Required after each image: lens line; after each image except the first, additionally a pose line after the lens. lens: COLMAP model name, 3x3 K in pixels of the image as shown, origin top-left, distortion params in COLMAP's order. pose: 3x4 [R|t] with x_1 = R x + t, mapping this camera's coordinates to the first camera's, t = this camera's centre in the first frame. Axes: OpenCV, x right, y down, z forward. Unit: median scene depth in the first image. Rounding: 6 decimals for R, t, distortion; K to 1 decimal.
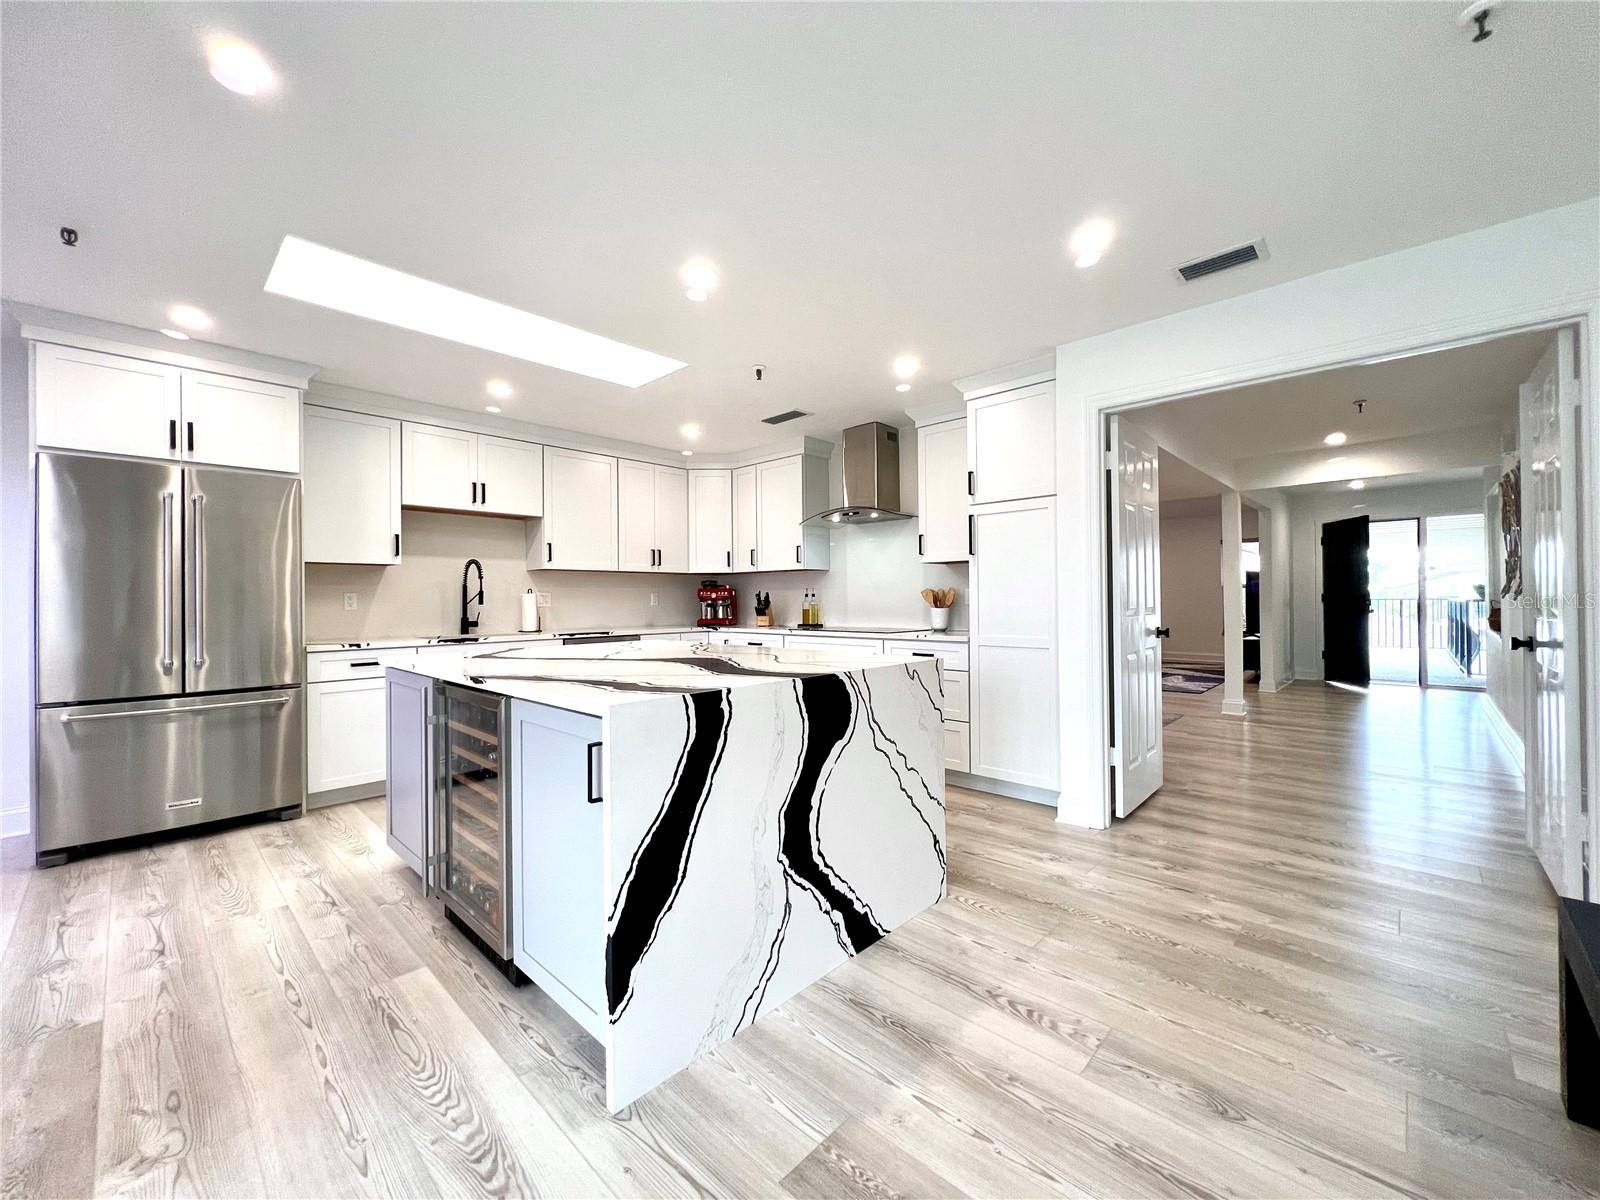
lens RADIAL K [[639.6, 0, 802.6], [0, 639.6, 596.5], [0, 0, 1]] dist [0.001704, 0.000000]
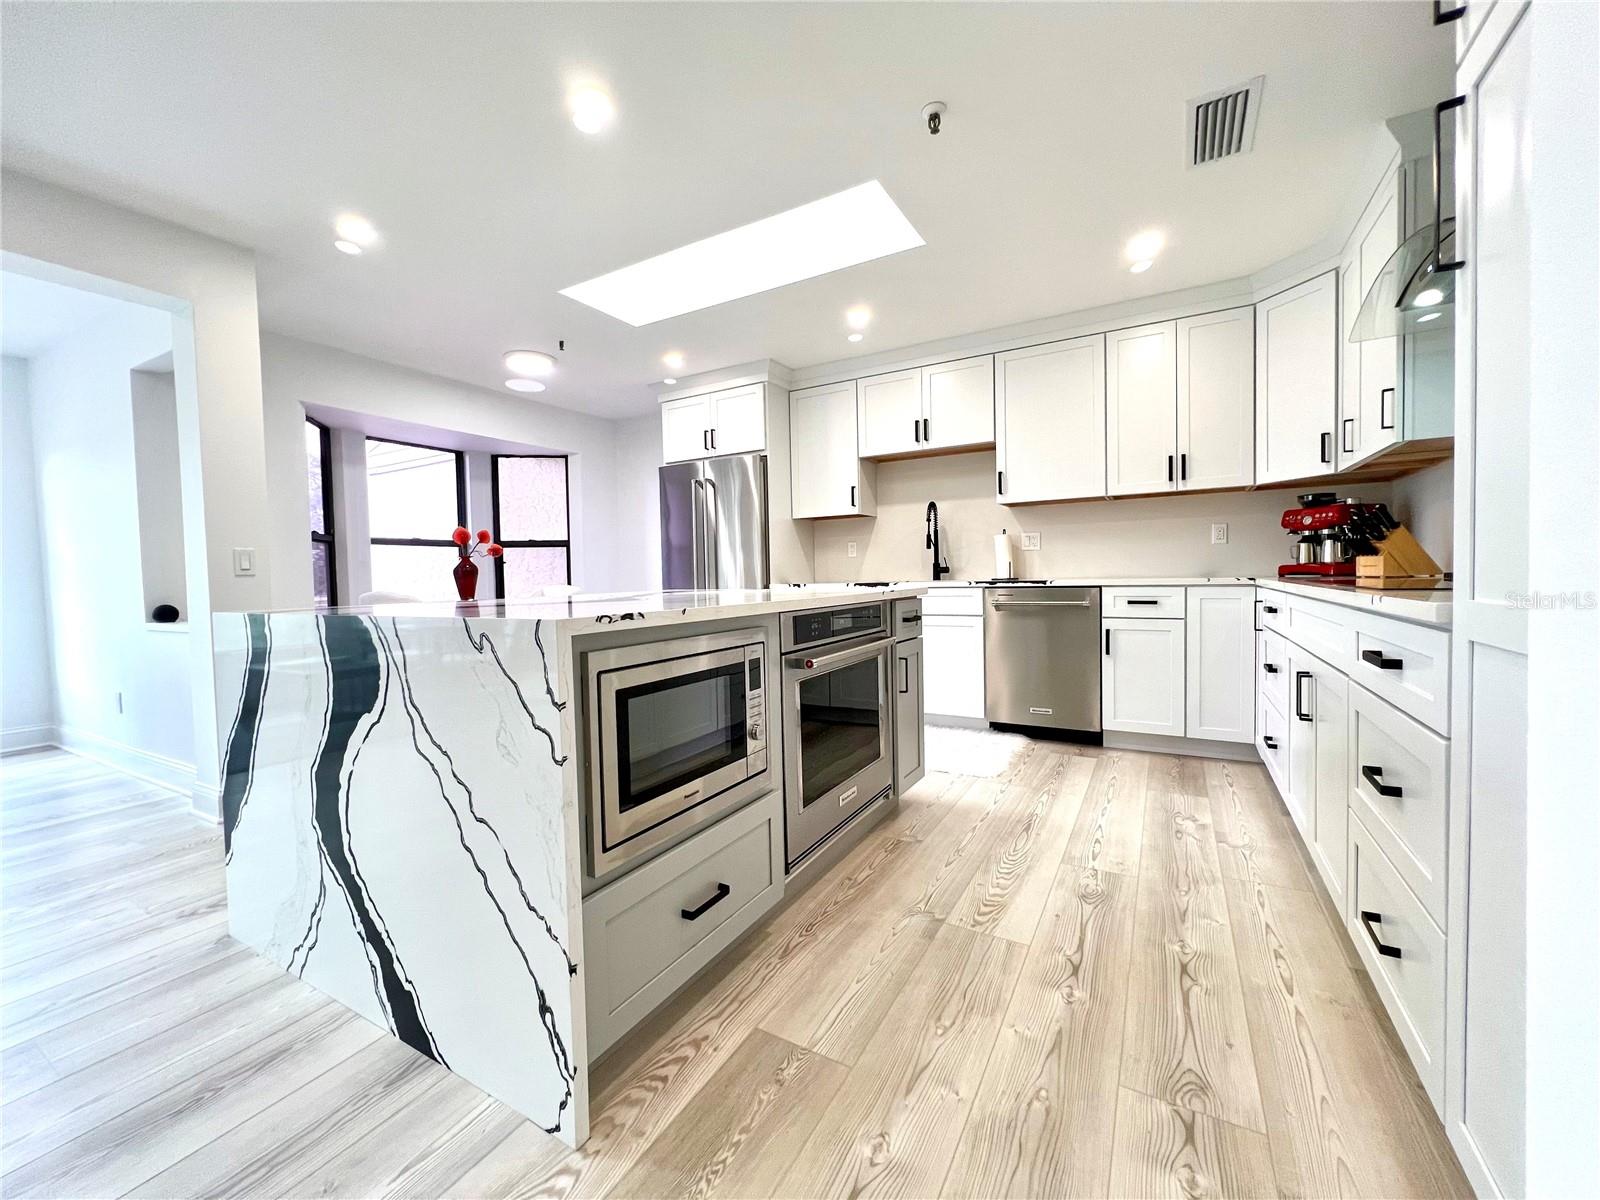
lens RADIAL K [[639.6, 0, 801.4], [0, 639.6, 597.7], [0, 0, 1]] dist [0.001704, 0.000000]
pose [[0.235758, 0.040658, -0.970961, 0.543958], [0.024971, 0.998541, 0.047876, 0.050858], [0.971491, -0.035533, 0.234399, 0.844228]]
